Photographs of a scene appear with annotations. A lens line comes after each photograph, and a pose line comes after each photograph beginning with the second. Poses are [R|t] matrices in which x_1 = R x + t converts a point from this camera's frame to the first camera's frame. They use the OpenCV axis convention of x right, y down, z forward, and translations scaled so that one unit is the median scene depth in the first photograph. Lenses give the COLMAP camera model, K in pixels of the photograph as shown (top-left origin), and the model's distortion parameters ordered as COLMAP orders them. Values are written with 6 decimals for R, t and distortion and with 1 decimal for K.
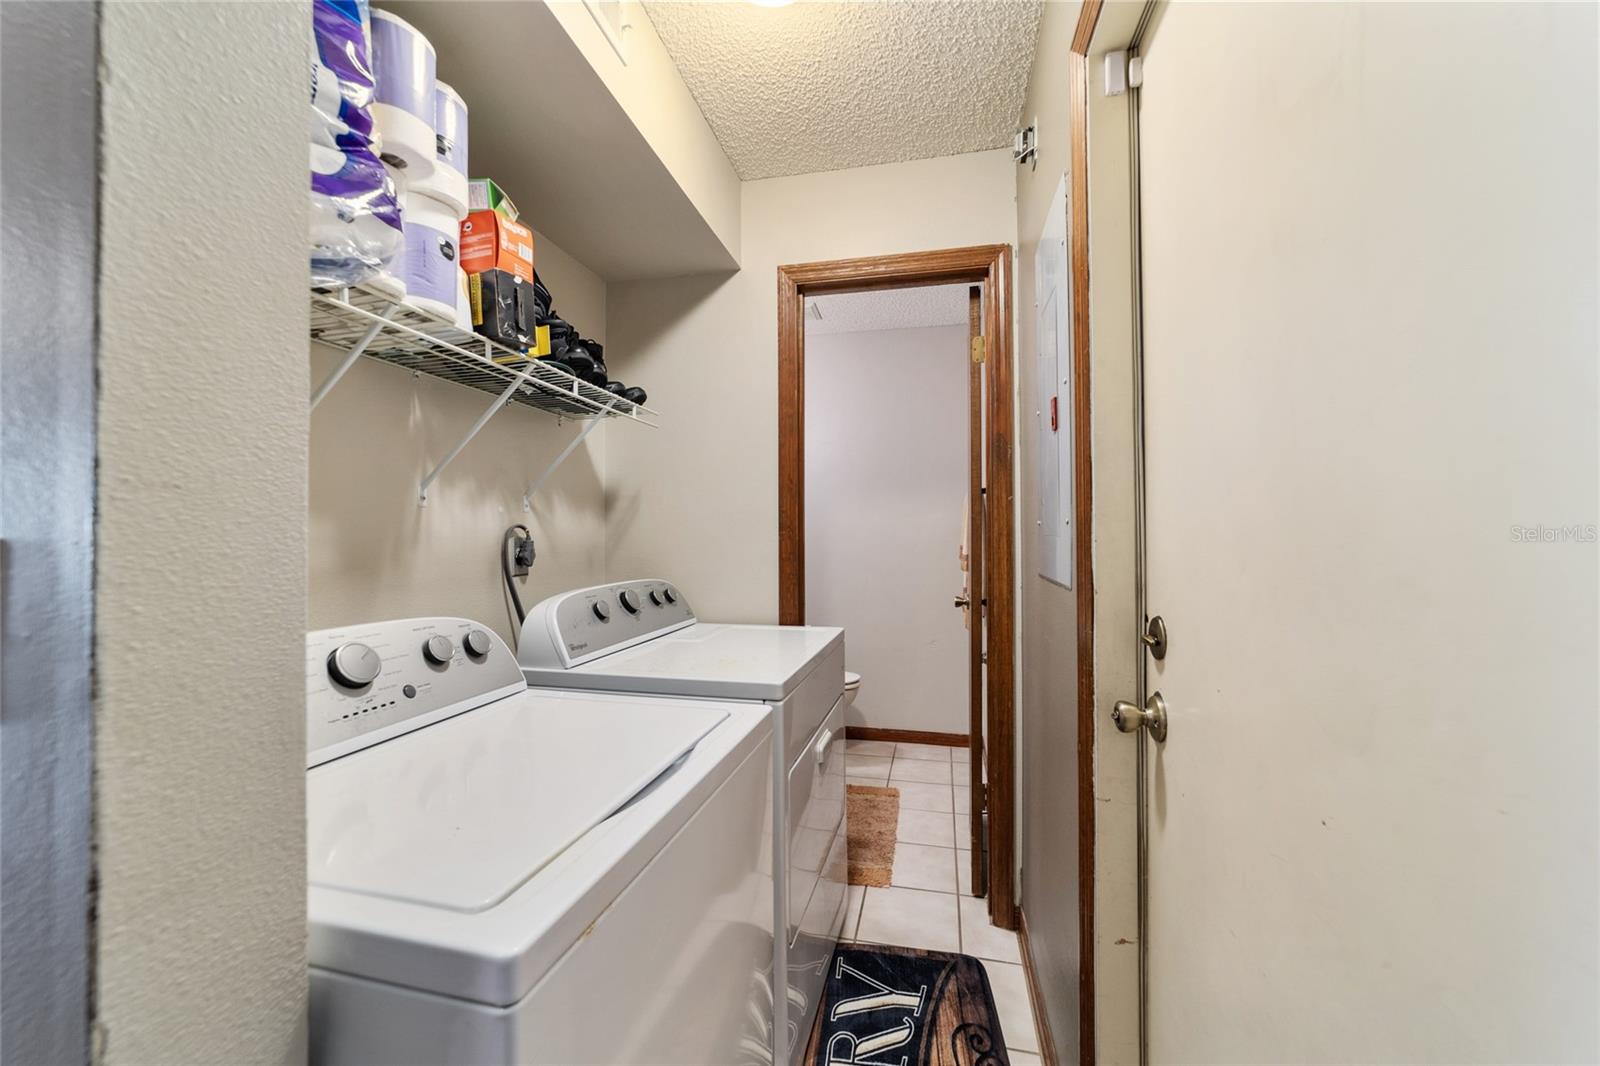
lens RADIAL K [[612.1, 0, 797.5], [0, 612.1, 534.3], [0, 0, 1]] dist [-0.016835, 0.006167]
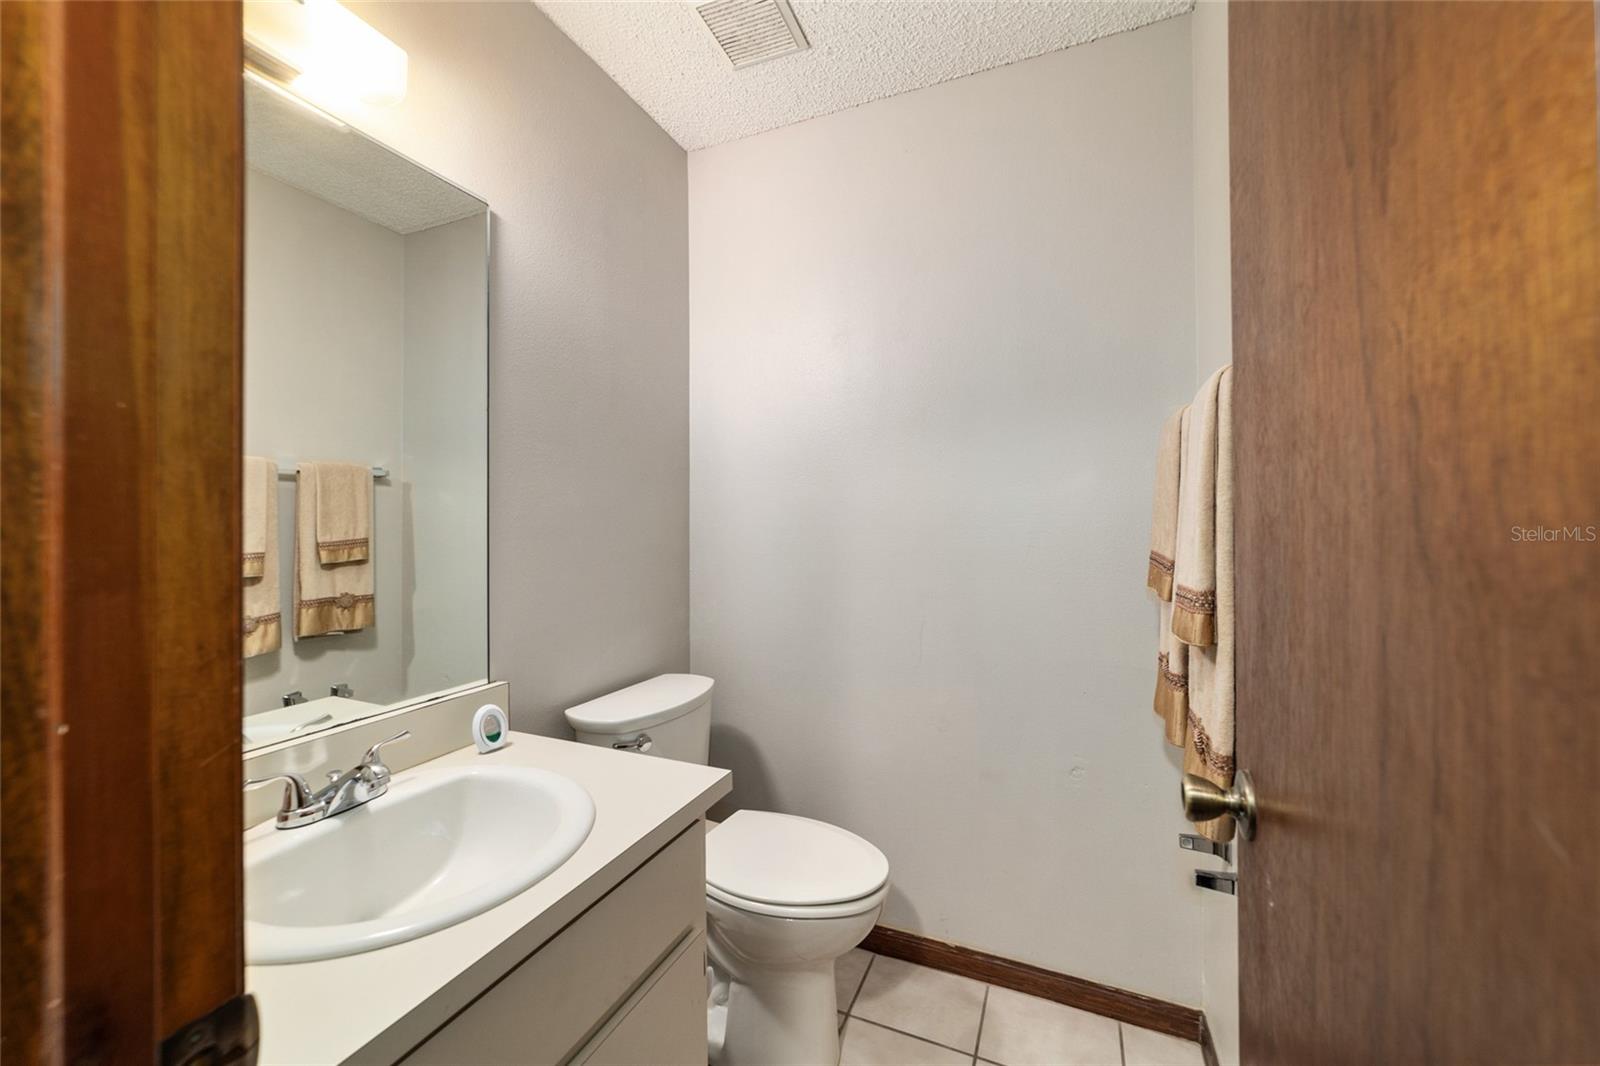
lens RADIAL K [[612.1, 0, 800.3], [0, 612.1, 530.2], [0, 0, 1]] dist [-0.016835, 0.006167]
pose [[0.981399, 0.002131, -0.191968, 0.111563], [-0.000293, 0.999954, 0.009606, 0.000480], [0.191980, -0.009372, 0.981354, 0.536093]]
